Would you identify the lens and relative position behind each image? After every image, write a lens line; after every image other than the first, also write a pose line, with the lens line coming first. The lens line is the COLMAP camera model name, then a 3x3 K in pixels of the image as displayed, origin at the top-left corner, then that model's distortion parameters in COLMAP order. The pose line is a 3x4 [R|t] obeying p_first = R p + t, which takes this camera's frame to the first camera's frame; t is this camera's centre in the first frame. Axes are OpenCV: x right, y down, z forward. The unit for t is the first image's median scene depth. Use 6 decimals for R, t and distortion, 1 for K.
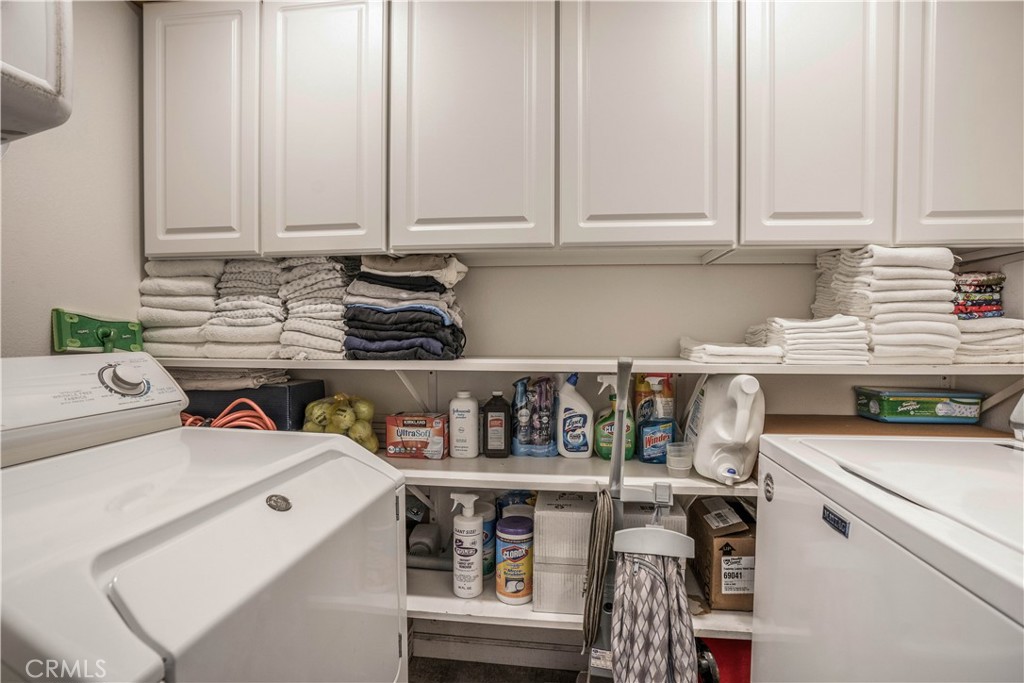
lens RADIAL K [[478.0, 0, 508.7], [0, 478.0, 338.3], [0, 0, 1]] dist [-0.044220, 0.000856]
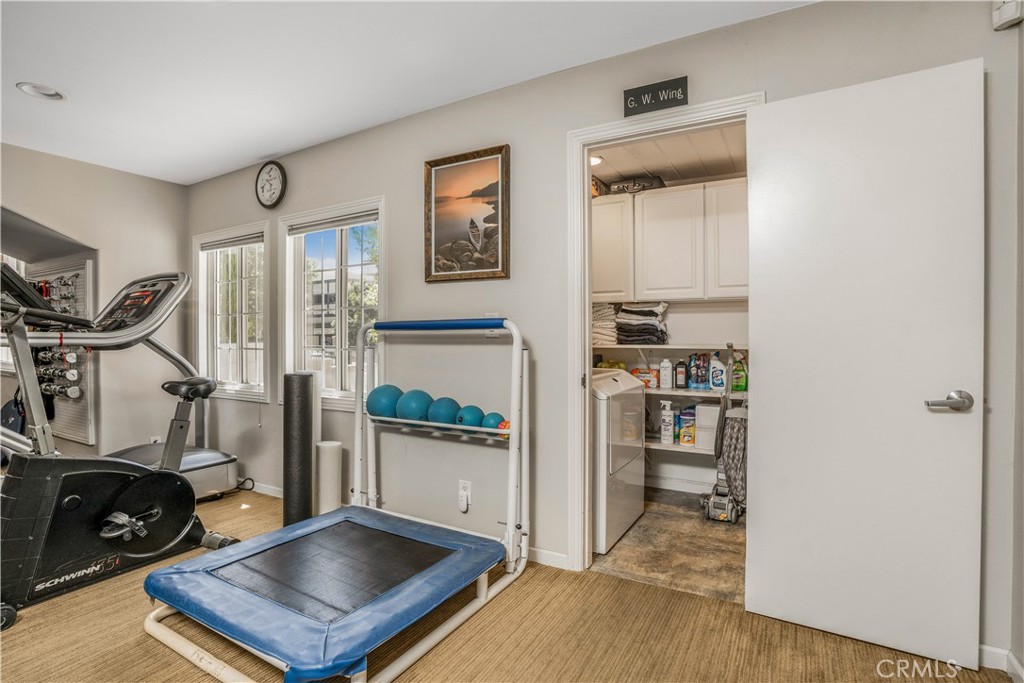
lens RADIAL K [[478.0, 0, 508.7], [0, 478.0, 338.3], [0, 0, 1]] dist [-0.044220, 0.000856]
pose [[0.918451, 0.001830, -0.395531, 0.123228], [-0.000954, 0.999997, 0.002412, 0.006702], [0.395534, -0.001838, 0.918450, -1.496887]]
